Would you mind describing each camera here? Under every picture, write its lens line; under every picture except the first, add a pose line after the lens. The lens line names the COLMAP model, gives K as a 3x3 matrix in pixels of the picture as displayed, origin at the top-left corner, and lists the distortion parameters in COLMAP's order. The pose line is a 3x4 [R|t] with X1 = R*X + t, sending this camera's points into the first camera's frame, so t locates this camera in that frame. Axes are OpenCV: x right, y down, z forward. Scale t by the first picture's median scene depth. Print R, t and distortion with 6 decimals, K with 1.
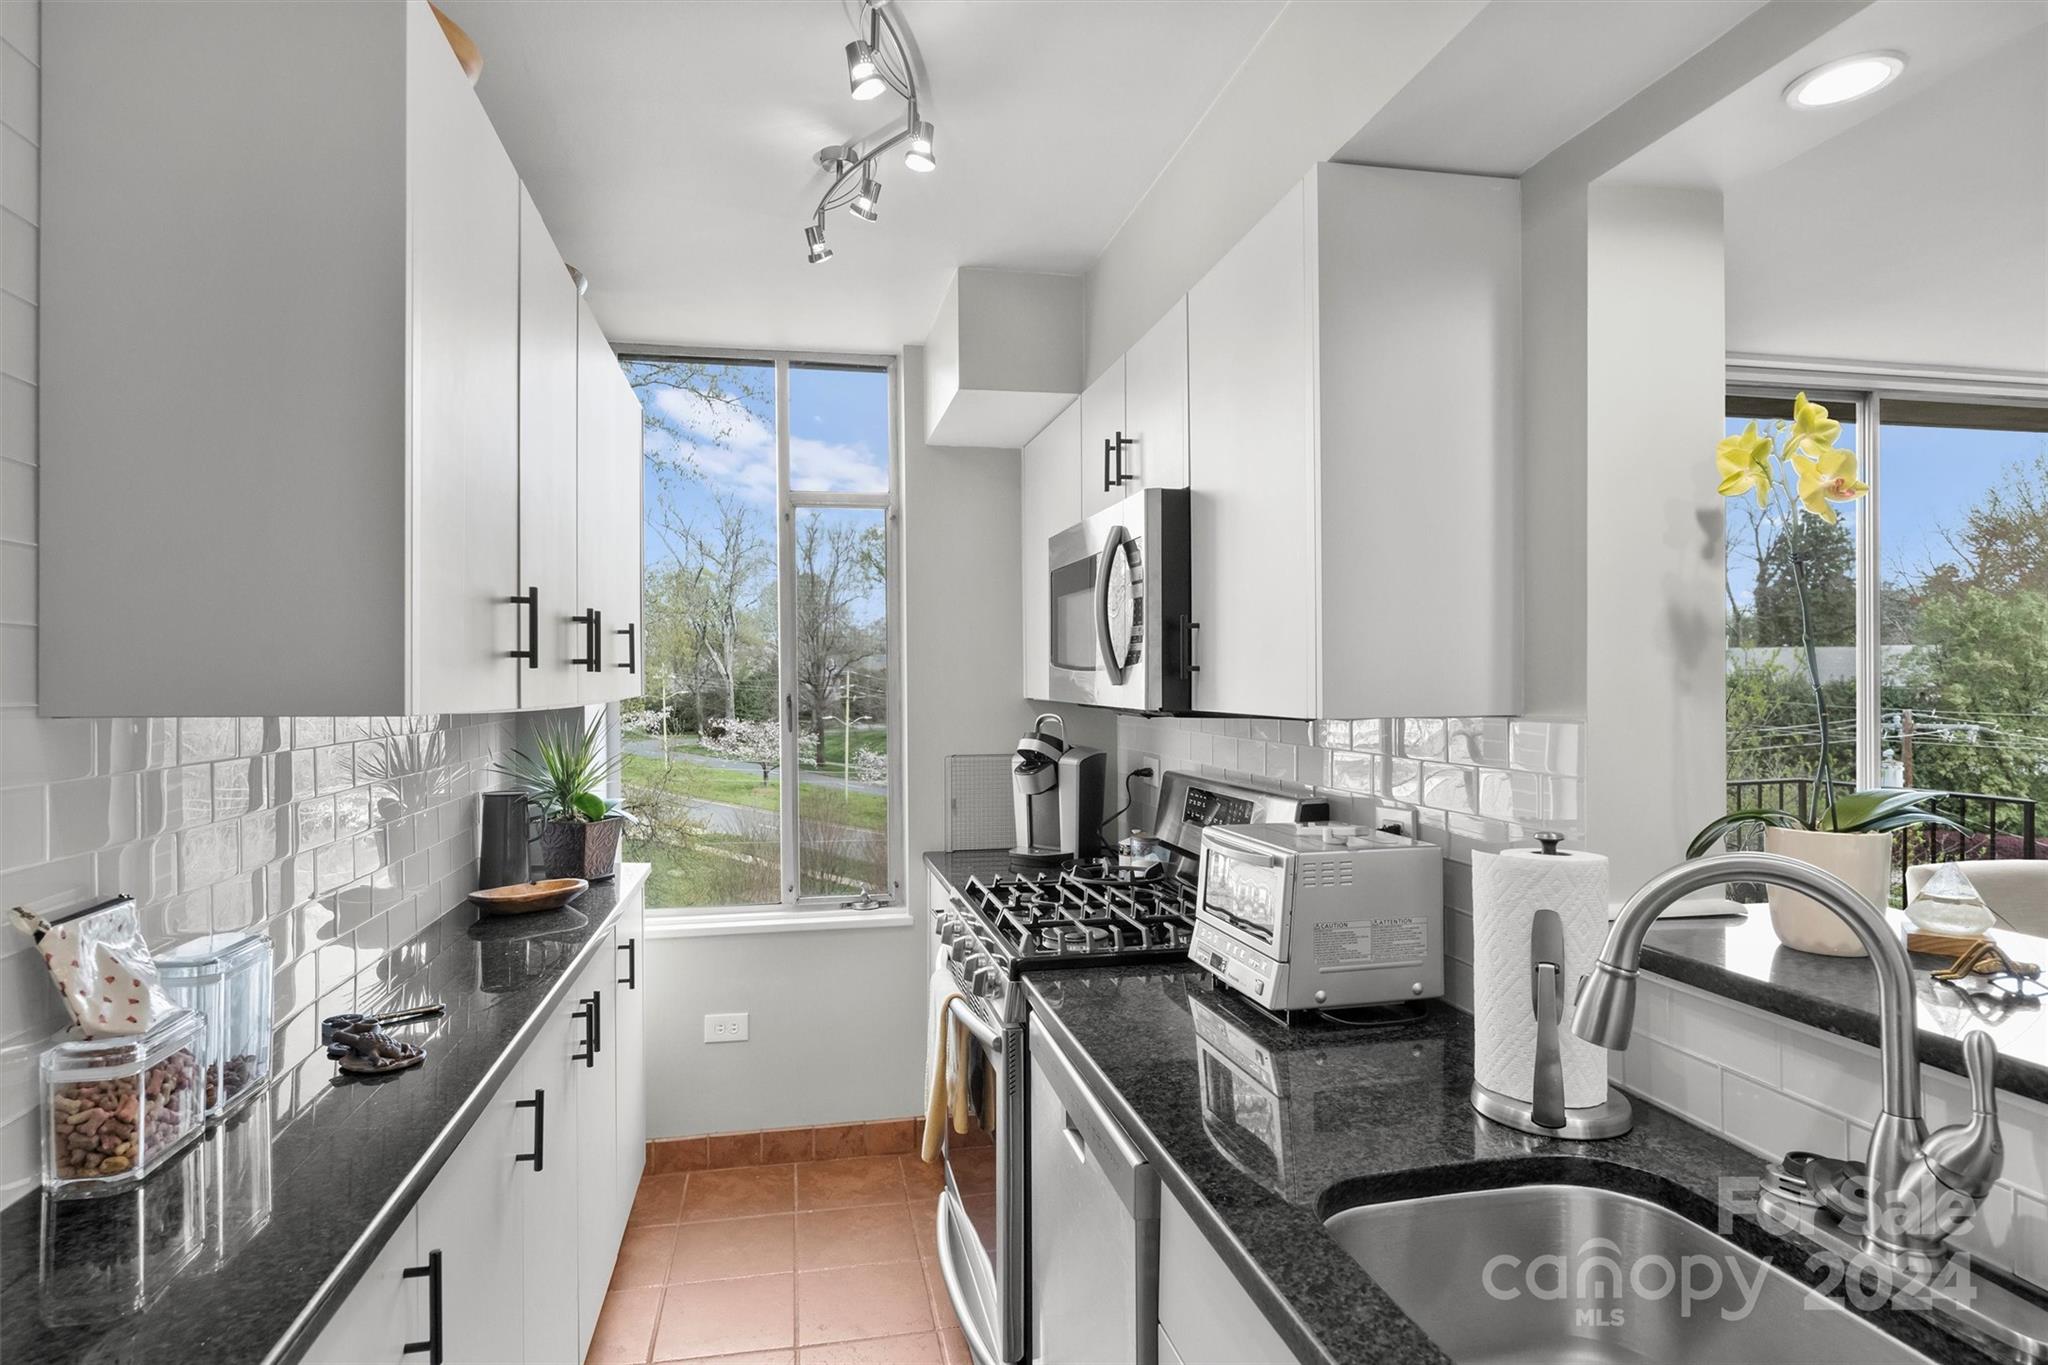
lens RADIAL K [[1057.8, 0, 1014.7], [0, 1057.8, 678.6], [0, 0, 1]] dist [-0.043368, -0.000903]
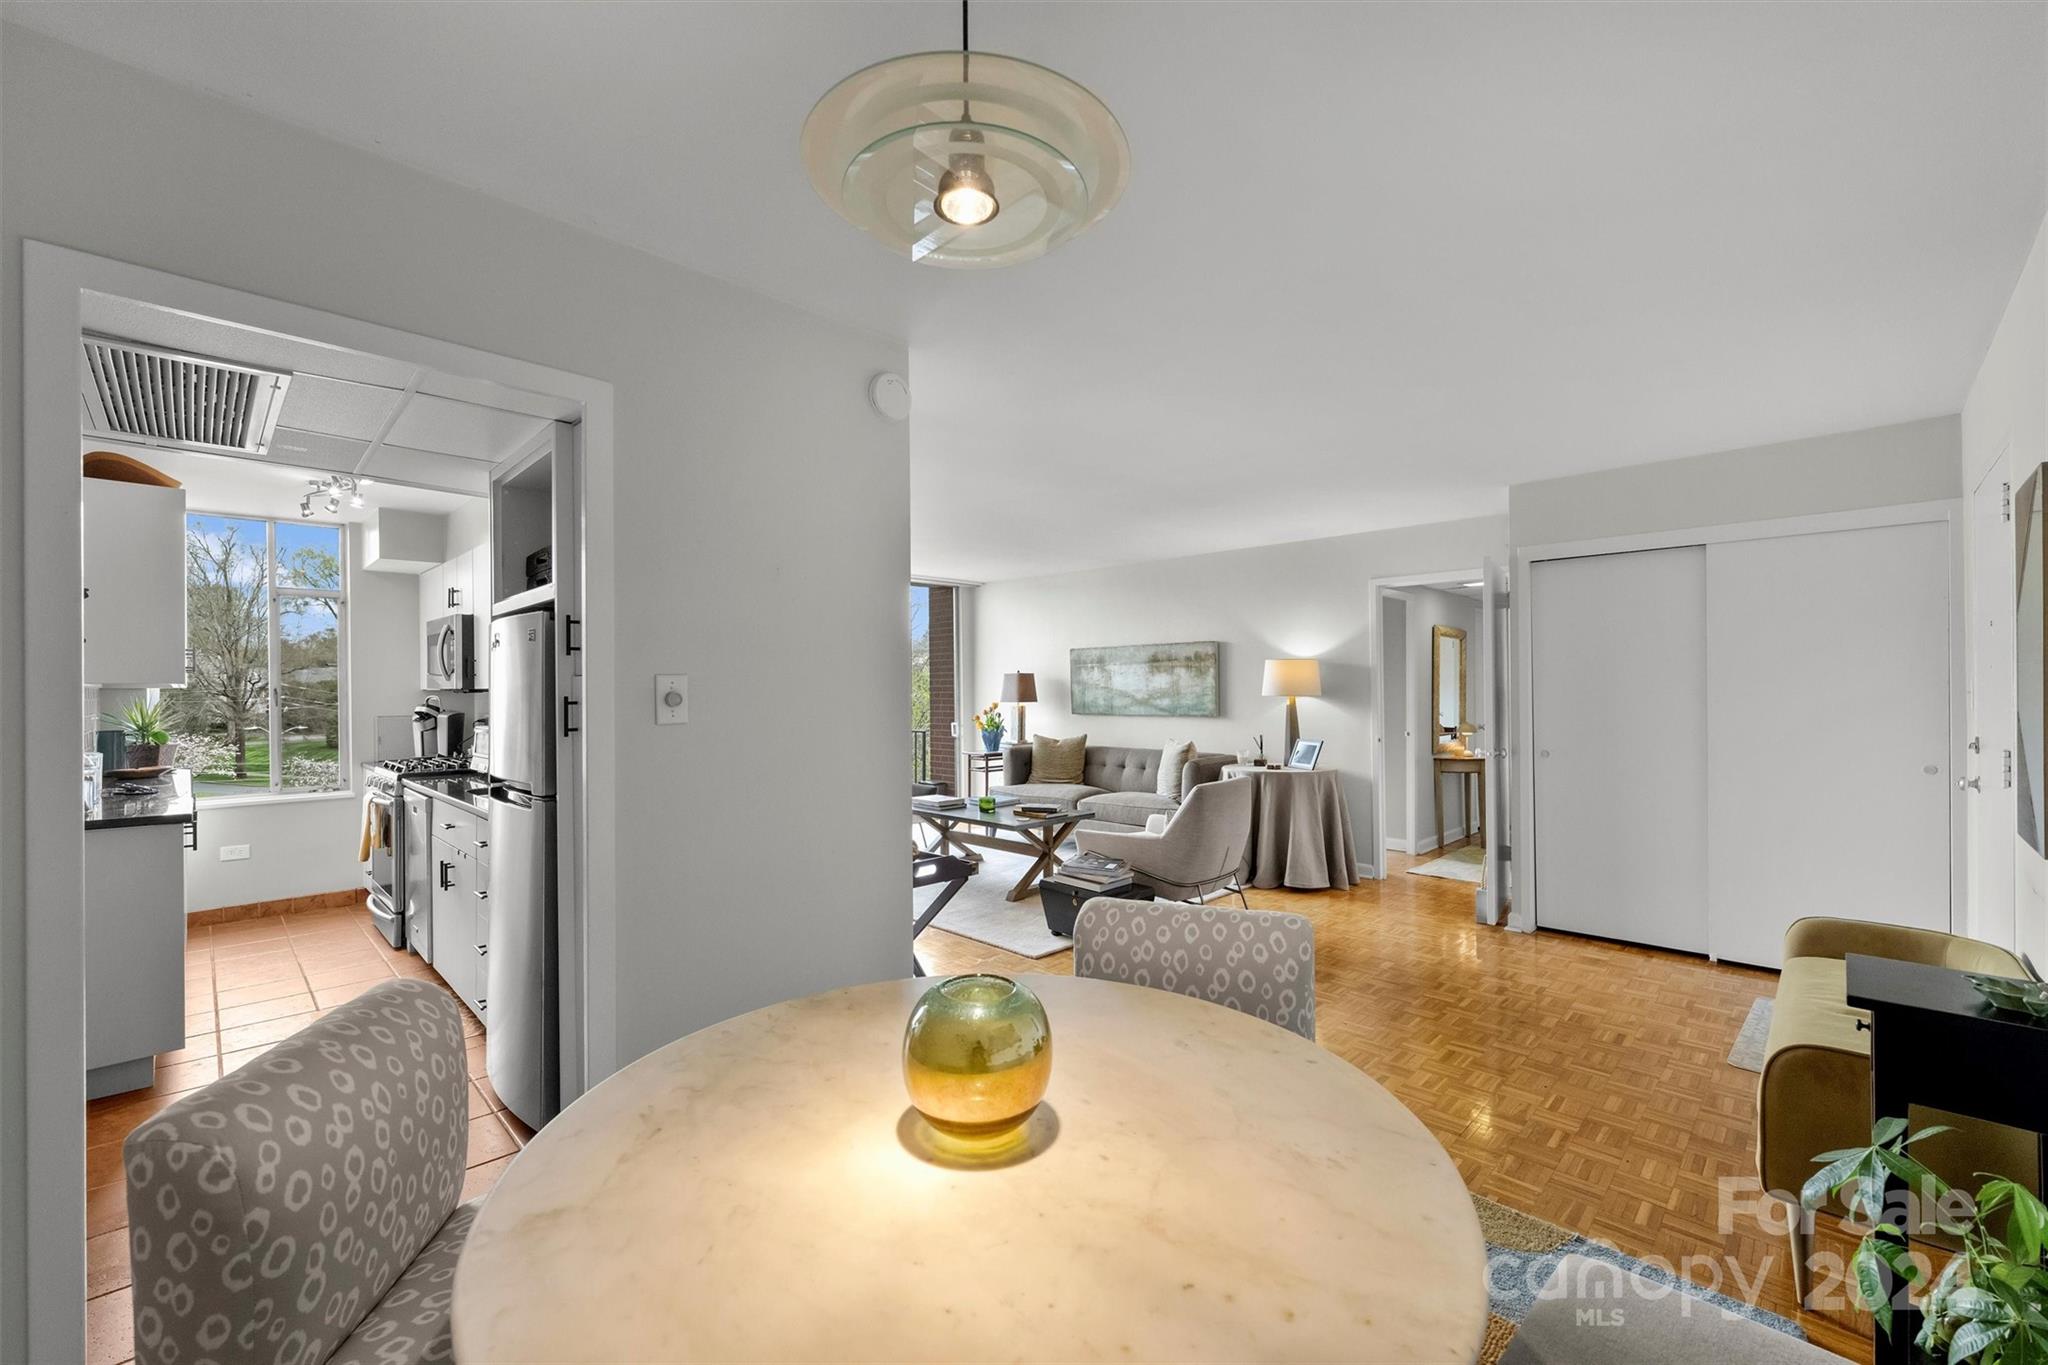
lens RADIAL K [[808.5, 0, 1019.4], [0, 808.5, 688.1], [0, 0, 1]] dist [0.003733, -0.001479]
pose [[0.831678, -0.002081, 0.555254, 0.116826], [0.003643, 0.999992, -0.001709, 0.024455], [-0.555246, 0.003444, 0.831679, -1.161201]]
